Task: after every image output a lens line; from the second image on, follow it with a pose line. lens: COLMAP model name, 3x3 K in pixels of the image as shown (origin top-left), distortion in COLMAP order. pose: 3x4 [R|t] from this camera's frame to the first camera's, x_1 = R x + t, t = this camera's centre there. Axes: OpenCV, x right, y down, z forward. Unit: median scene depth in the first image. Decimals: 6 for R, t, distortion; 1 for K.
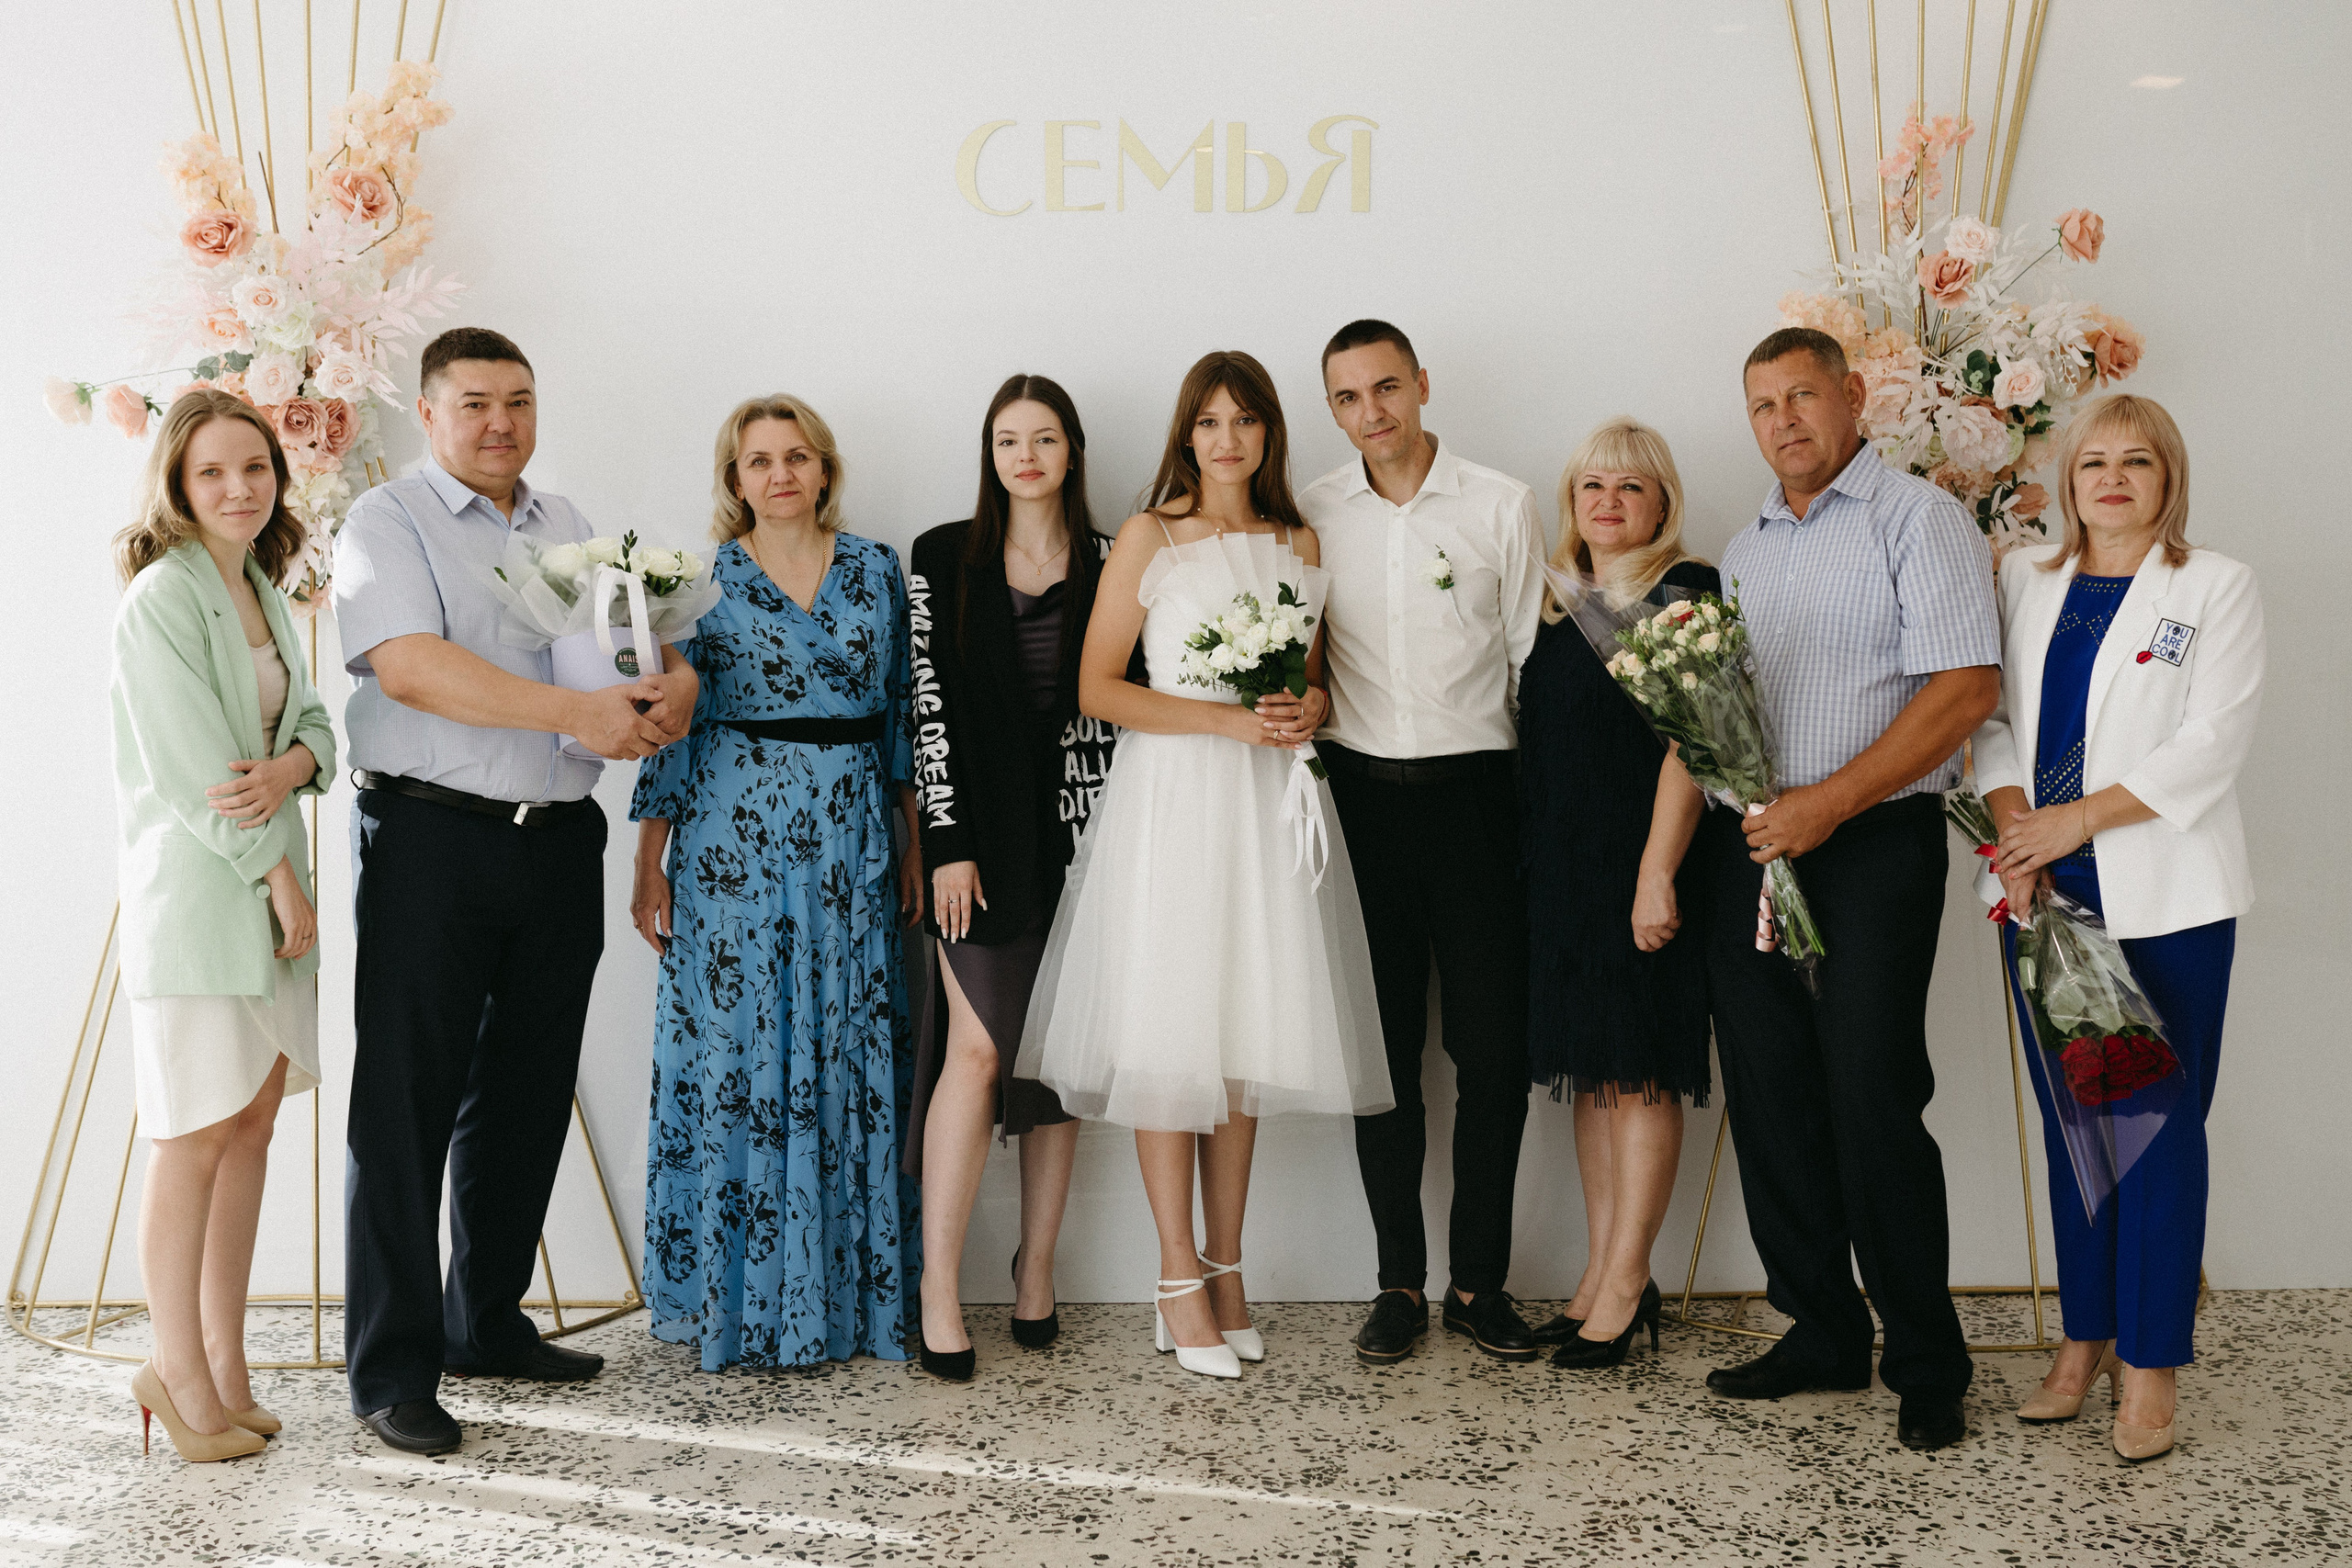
lens RADIAL K [[2560.5, 0, 1183.9], [0, 2560.5, 700.0], [0, 0, 1]] dist [-0.056392, 0.088961]
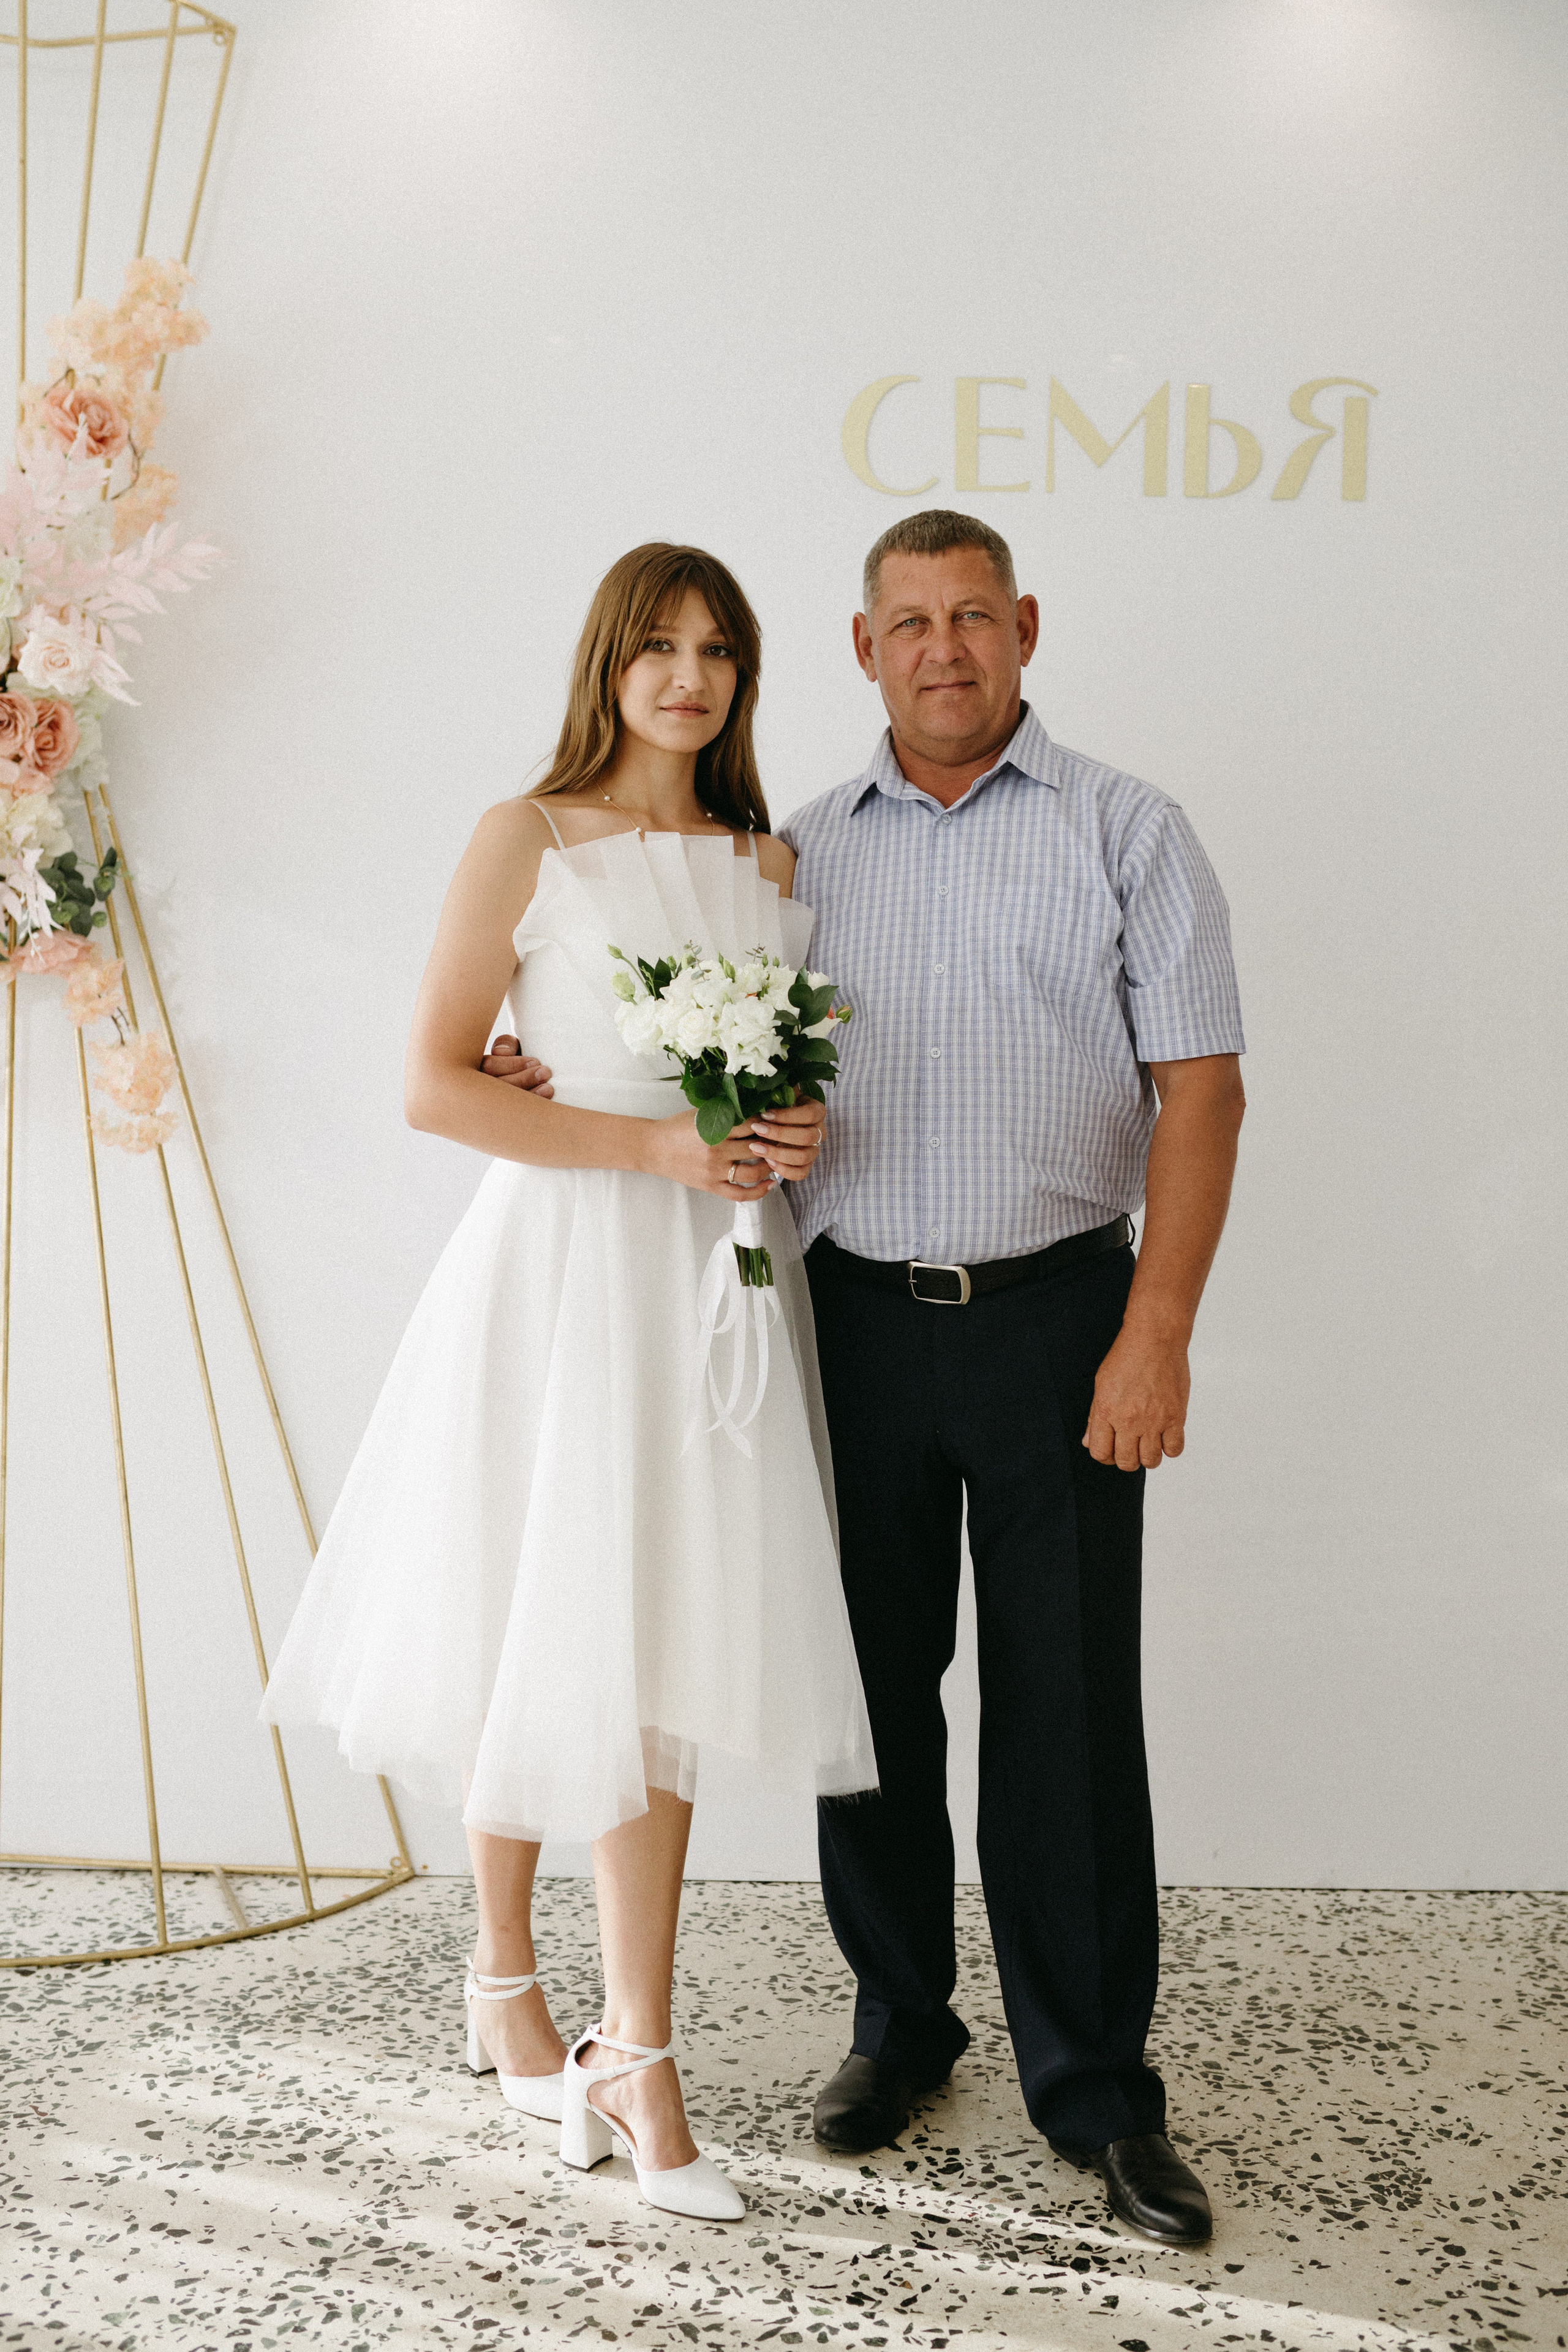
lens RADIAL K [[2363.8, 0, 799.4], [0, 2363.8, 1155.0], [0, 0, 1]] dist [-0.052791, 0.087692]
pose [[0.999716, 0.018696, -0.014746, -0.097057], [-0.018899, 0.999726, -0.013788, 0.026803], [0.014484, 0.014063, 0.999796, 0.308390]]
